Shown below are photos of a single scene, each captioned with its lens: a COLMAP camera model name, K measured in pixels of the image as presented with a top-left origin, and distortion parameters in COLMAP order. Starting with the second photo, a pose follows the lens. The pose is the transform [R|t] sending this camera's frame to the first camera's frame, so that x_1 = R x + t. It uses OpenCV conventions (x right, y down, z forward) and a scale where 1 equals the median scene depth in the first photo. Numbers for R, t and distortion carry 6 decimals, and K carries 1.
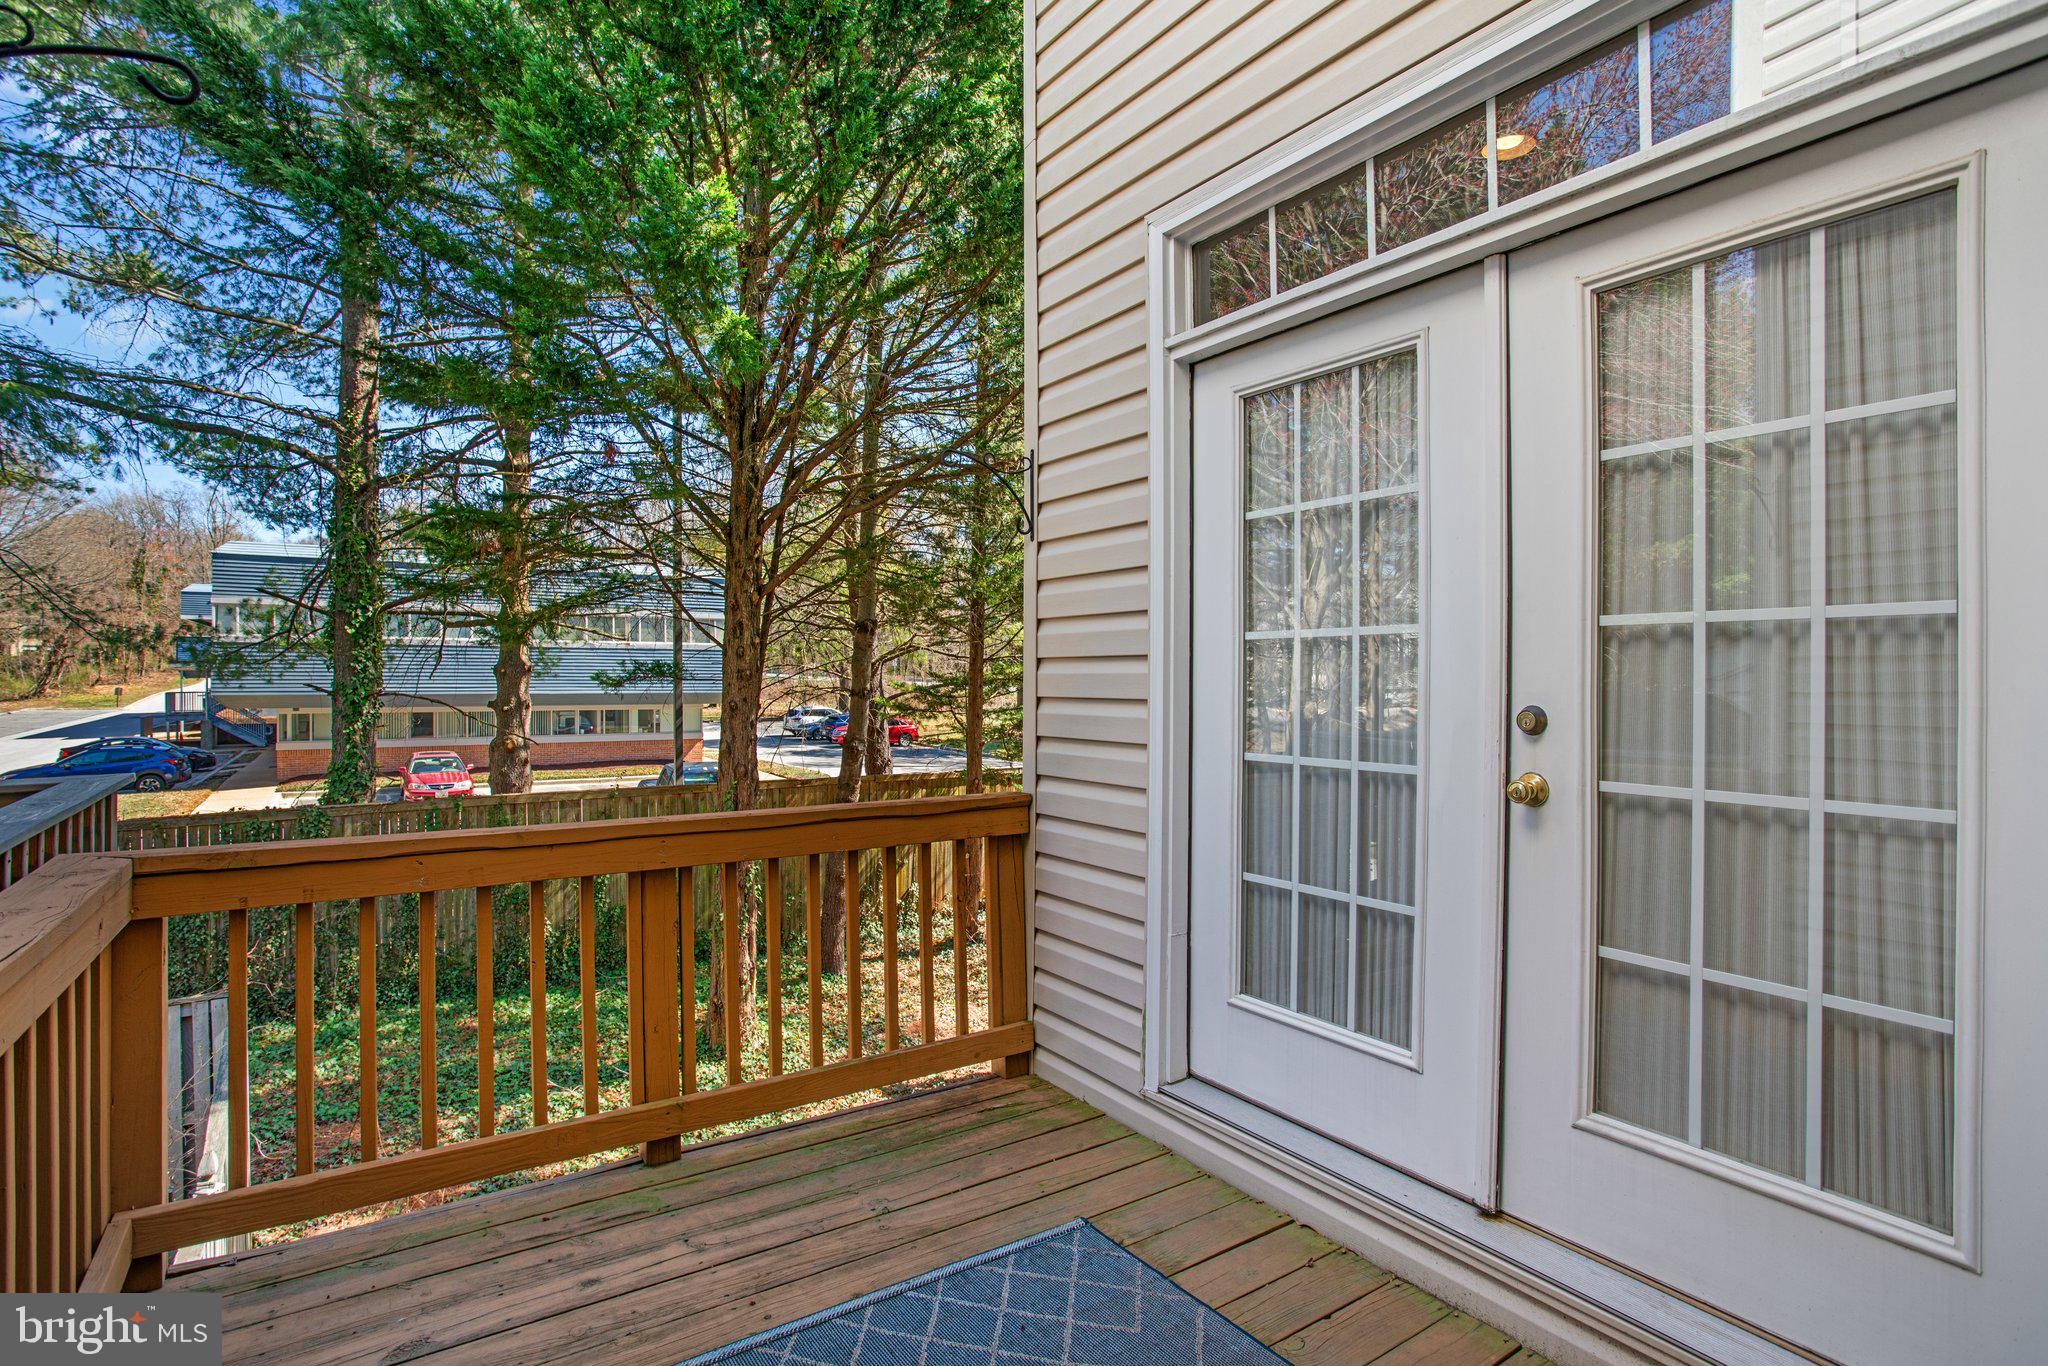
lens RADIAL K [[994.0, 0, 1002.8], [0, 994.0, 679.5], [0, 0, 1]] dist [-0.001238, 0.000912]
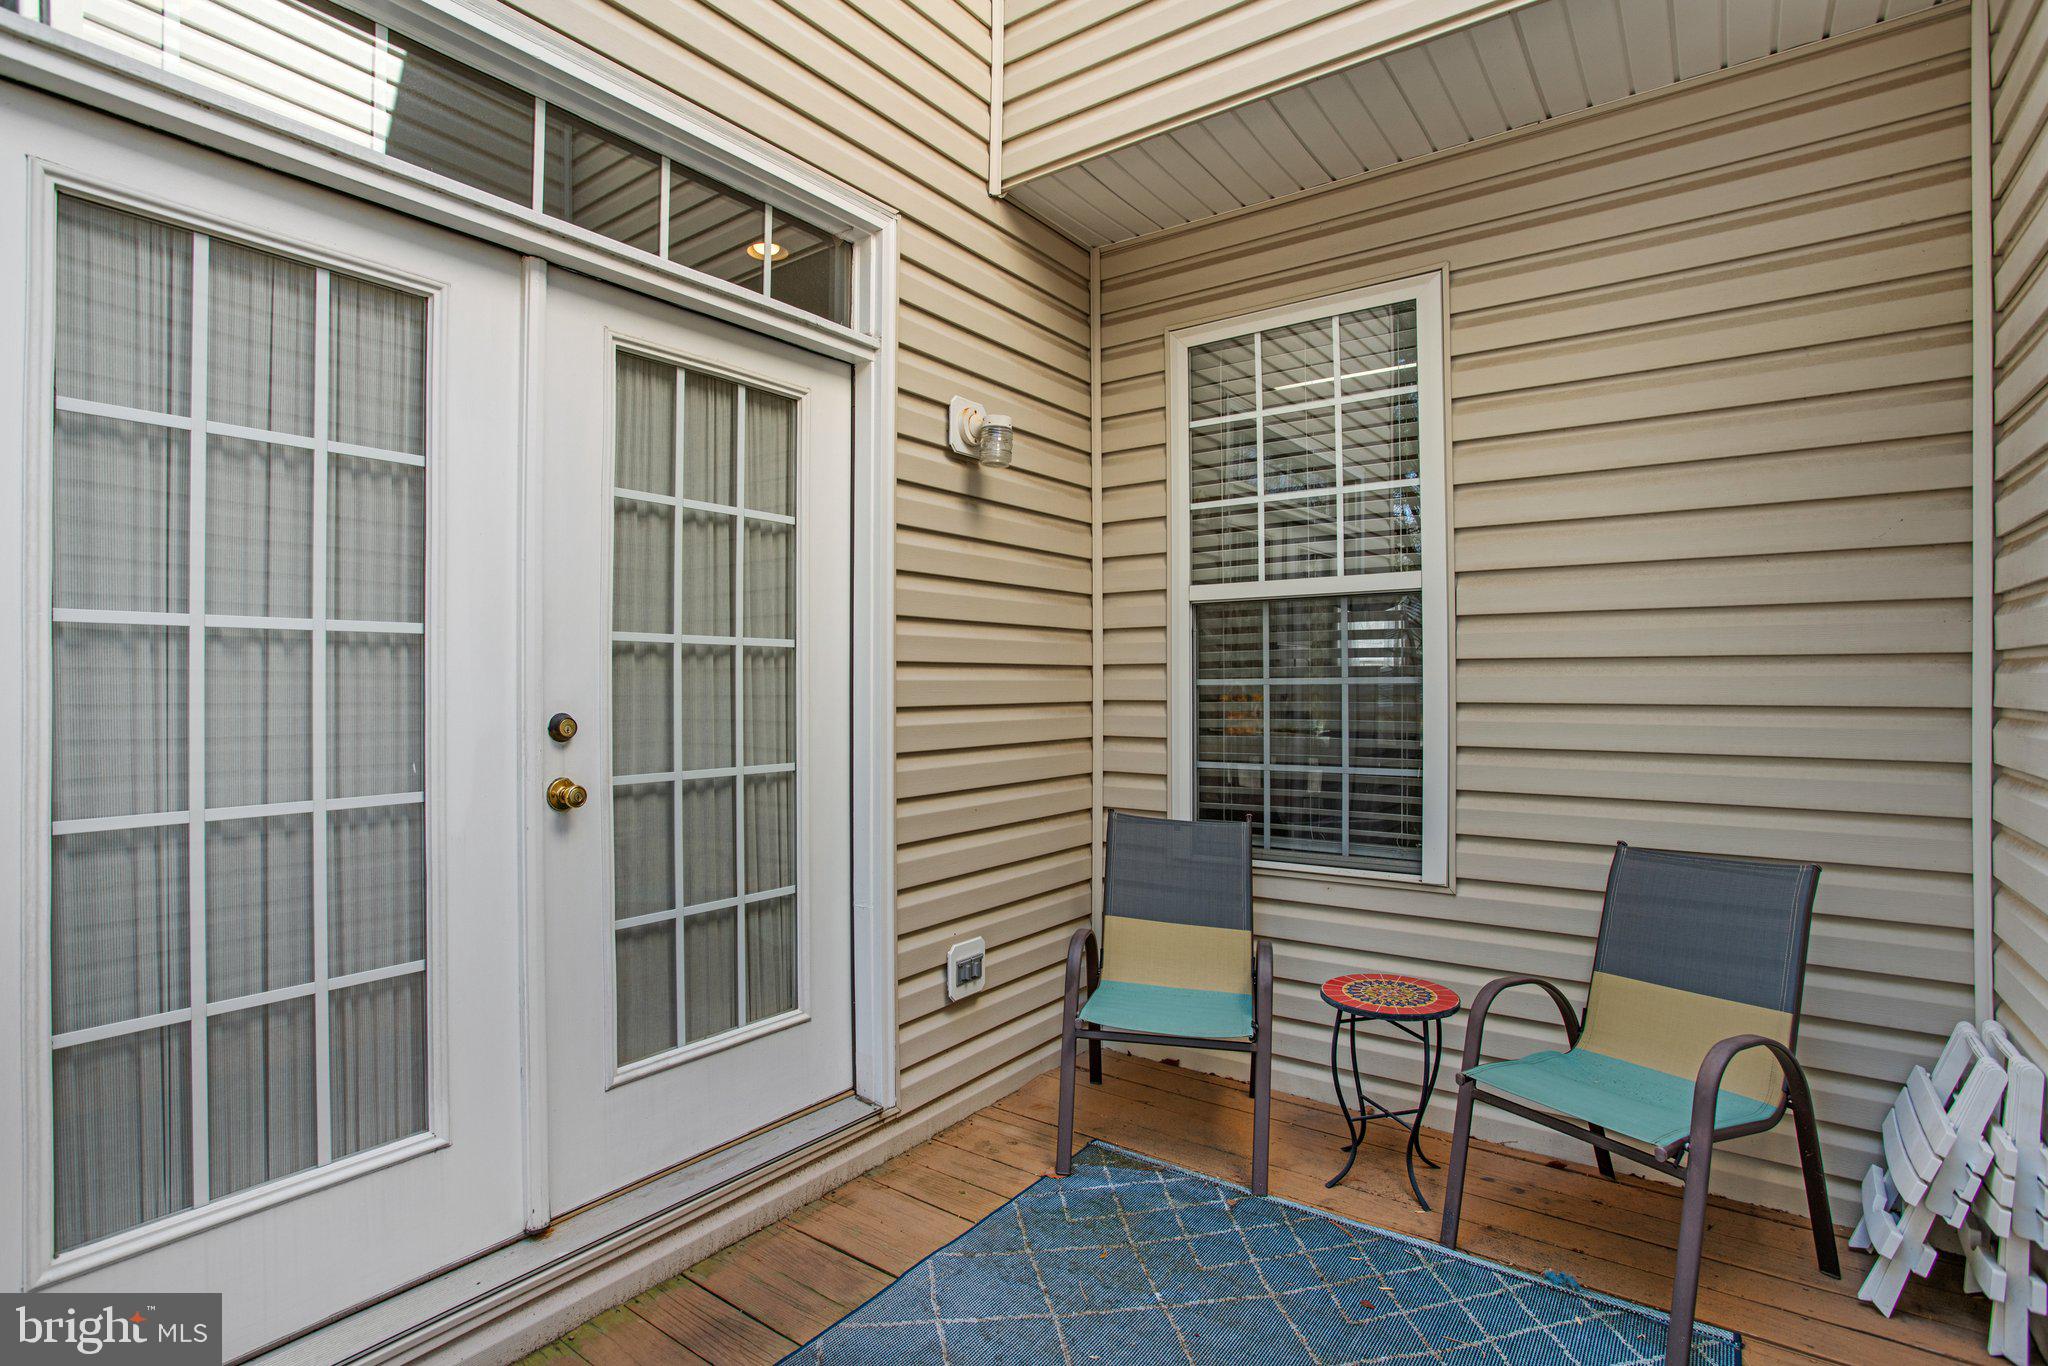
lens RADIAL K [[994.0, 0, 1002.8], [0, 994.0, 679.5], [0, 0, 1]] dist [-0.001238, 0.000912]
pose [[-0.283018, 0.003582, 0.959108, -0.579498], [0.007834, 0.999968, -0.001423, -0.003153], [-0.959083, 0.007111, -0.283037, 0.834343]]
